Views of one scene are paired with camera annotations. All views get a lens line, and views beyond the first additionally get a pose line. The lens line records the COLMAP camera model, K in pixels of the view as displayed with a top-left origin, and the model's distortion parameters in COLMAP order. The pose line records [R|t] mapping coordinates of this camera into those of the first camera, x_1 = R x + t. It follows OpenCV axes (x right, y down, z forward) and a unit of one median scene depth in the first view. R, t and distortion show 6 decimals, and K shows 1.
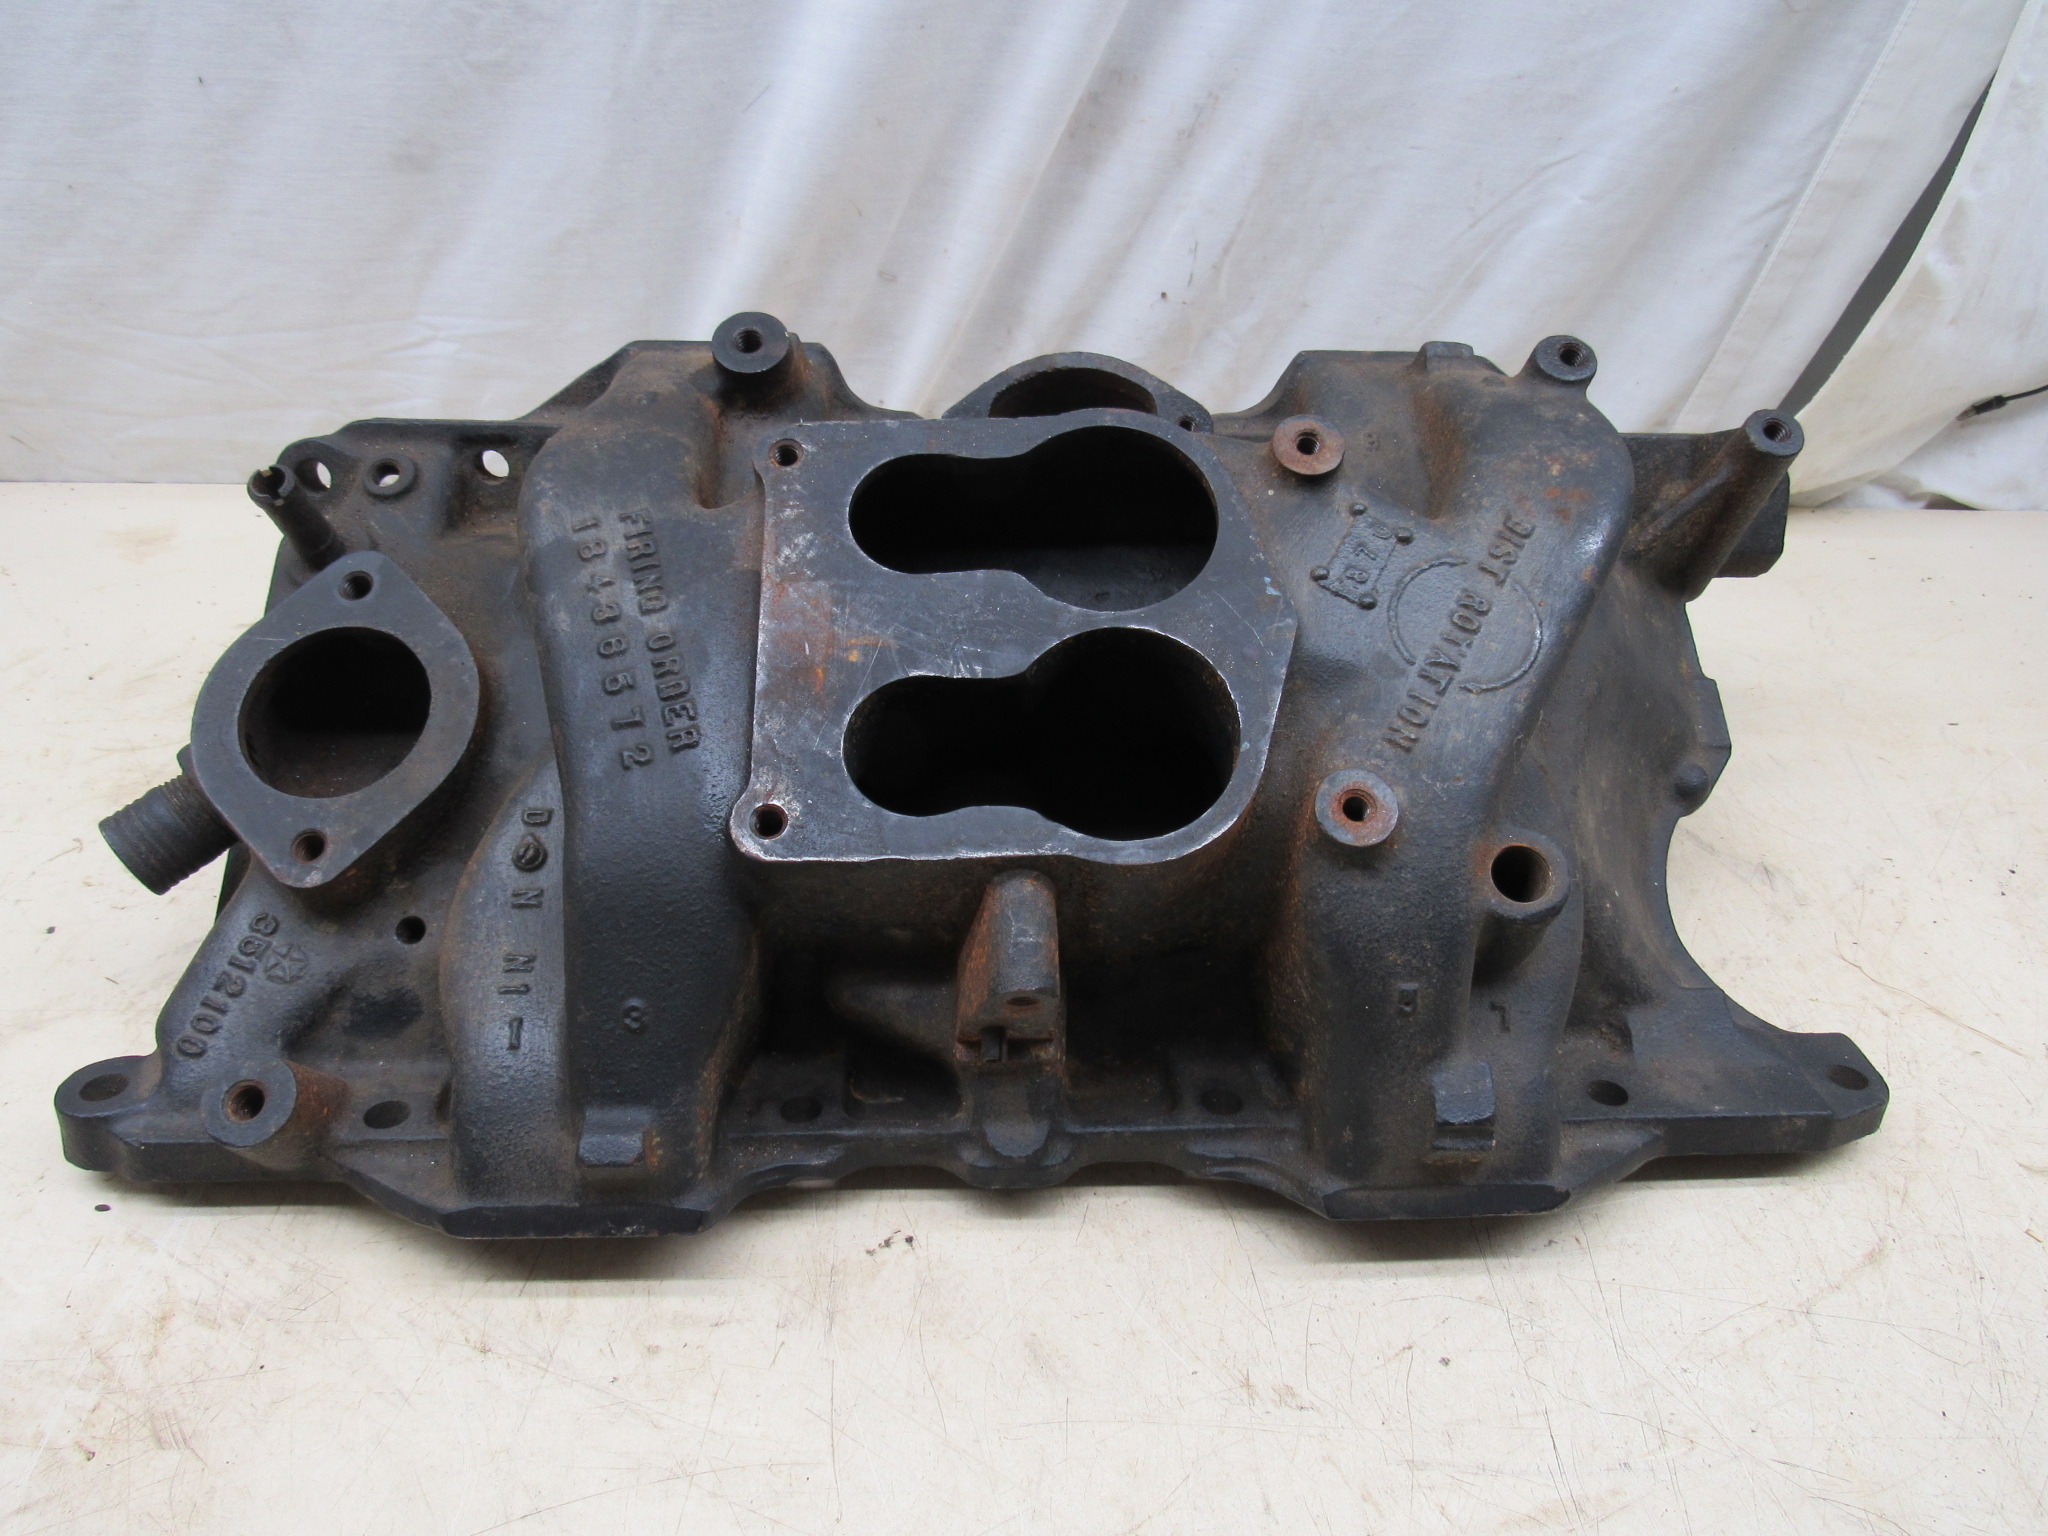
lens RADIAL K [[1471.4, 0, 1018.8], [0, 1471.4, 767.6], [0, 0, 1]] dist [-0.035676, 0.013285]
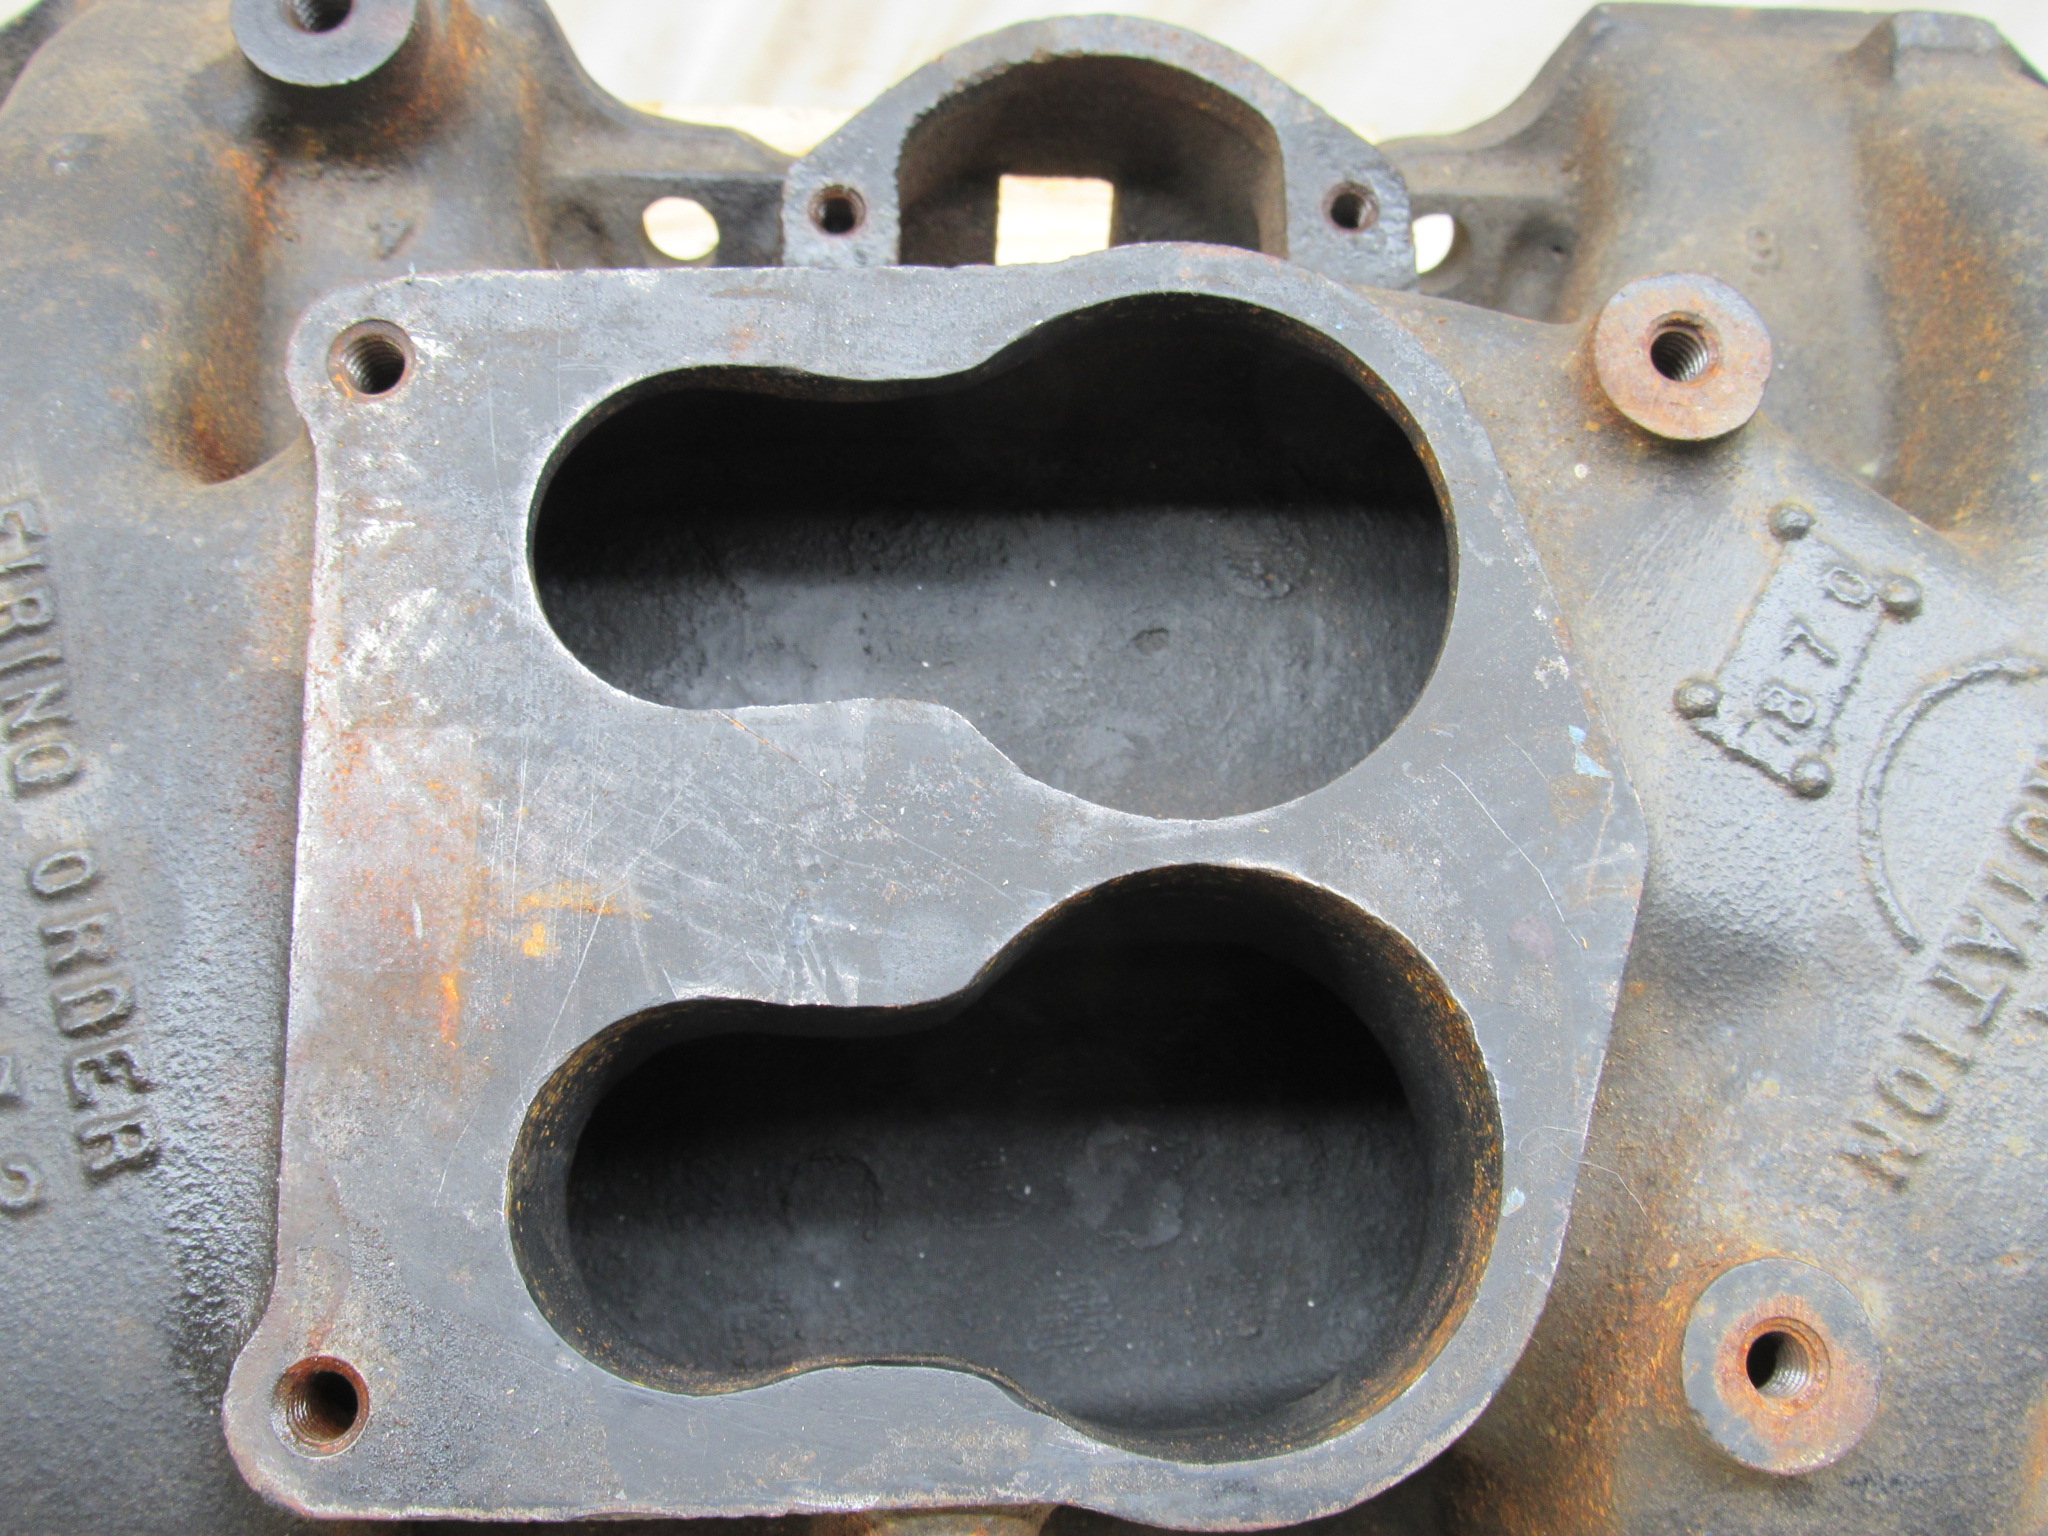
lens RADIAL K [[2061.7, 0, 1025.1], [0, 2061.7, 774.1], [0, 0, 1]] dist [-0.054394, 0.000000]
pose [[0.999650, 0.009258, 0.024800, 0.005088], [-0.013917, 0.980735, 0.194846, -0.224116], [-0.022519, -0.195123, 0.980520, 0.452198]]
